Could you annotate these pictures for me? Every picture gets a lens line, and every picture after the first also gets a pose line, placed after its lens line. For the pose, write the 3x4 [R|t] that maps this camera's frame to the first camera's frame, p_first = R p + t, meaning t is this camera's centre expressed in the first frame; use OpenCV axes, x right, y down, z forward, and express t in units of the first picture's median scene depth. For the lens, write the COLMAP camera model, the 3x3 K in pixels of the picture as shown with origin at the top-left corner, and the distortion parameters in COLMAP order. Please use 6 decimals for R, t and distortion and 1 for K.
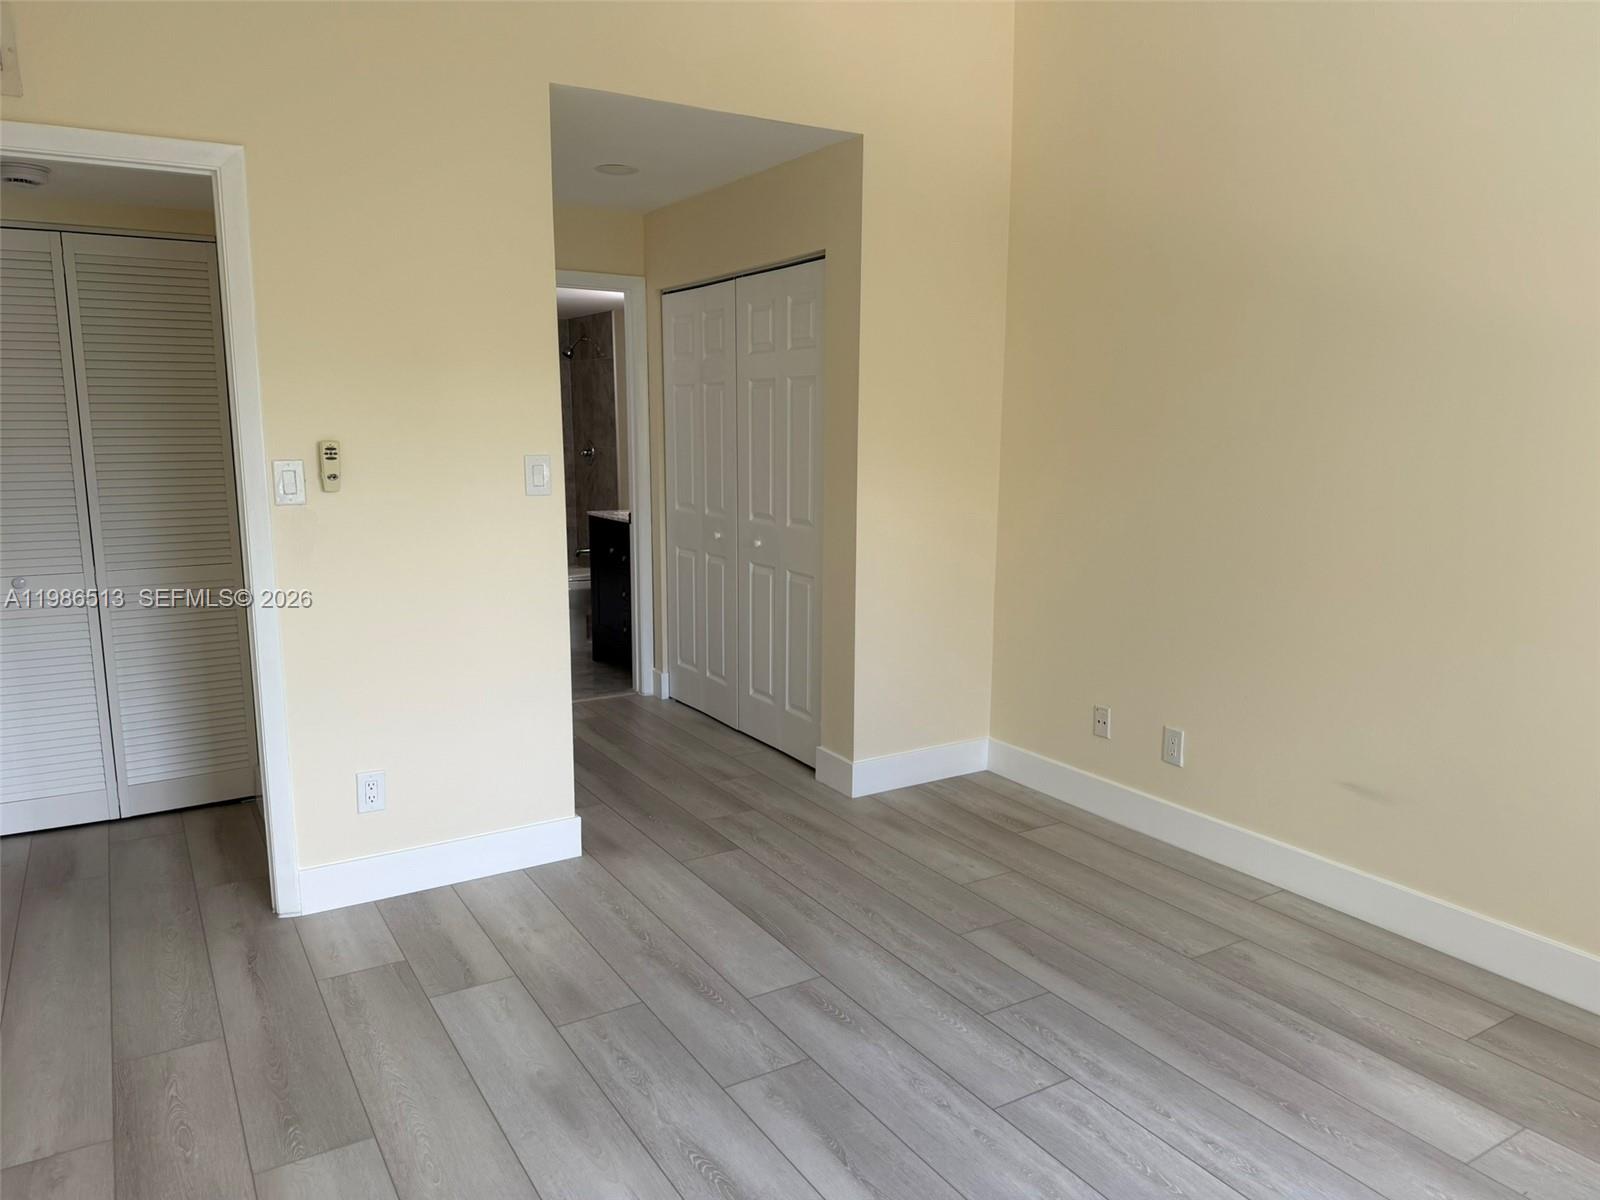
lens RADIAL K [[1122.7, 0, 800.0], [0, 1122.7, 600.0], [0, 0, 1]] dist [0.140151, -0.276459]
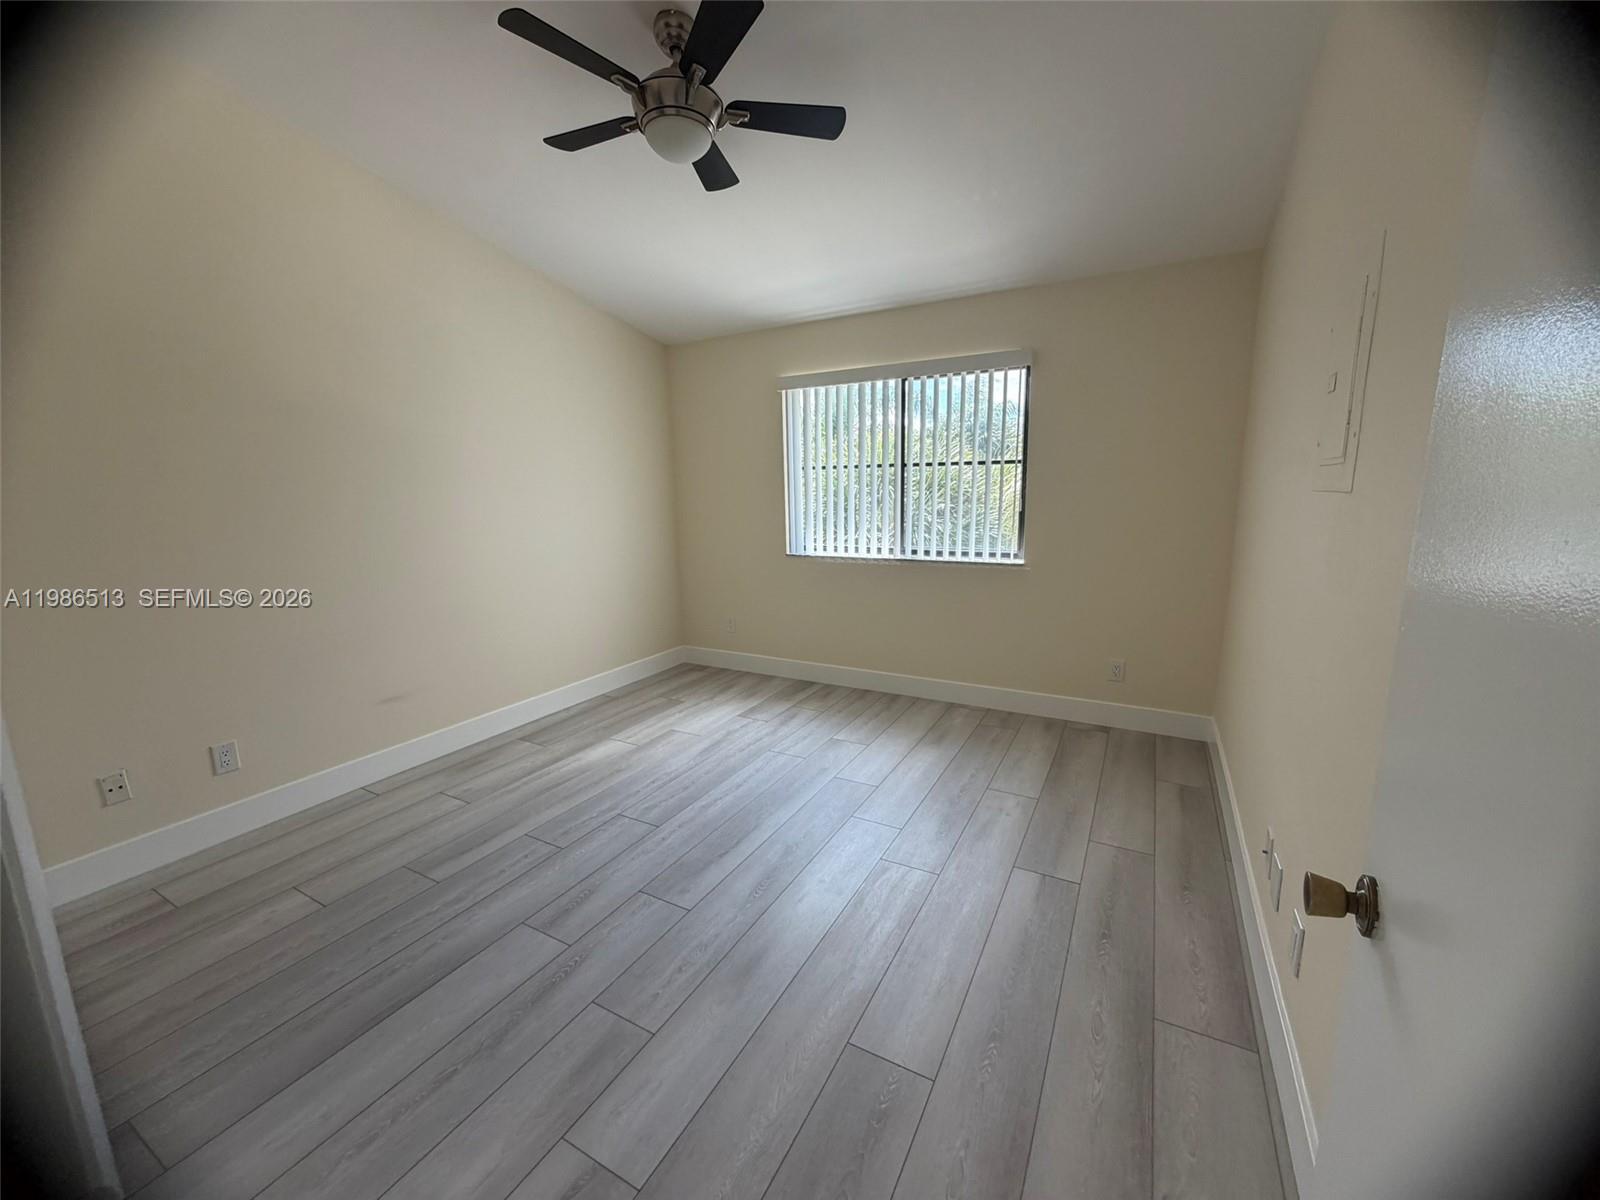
lens RADIAL K [[641.4, 0, 800.0], [0, 641.4, 600.0], [0, 0, 1]] dist [-0.000862, -0.000006]
pose [[-0.501299, -0.150486, 0.852088, -0.707797], [0.151091, 0.954407, 0.257446, -0.152270], [-0.851980, 0.257800, -0.455706, 0.999307]]
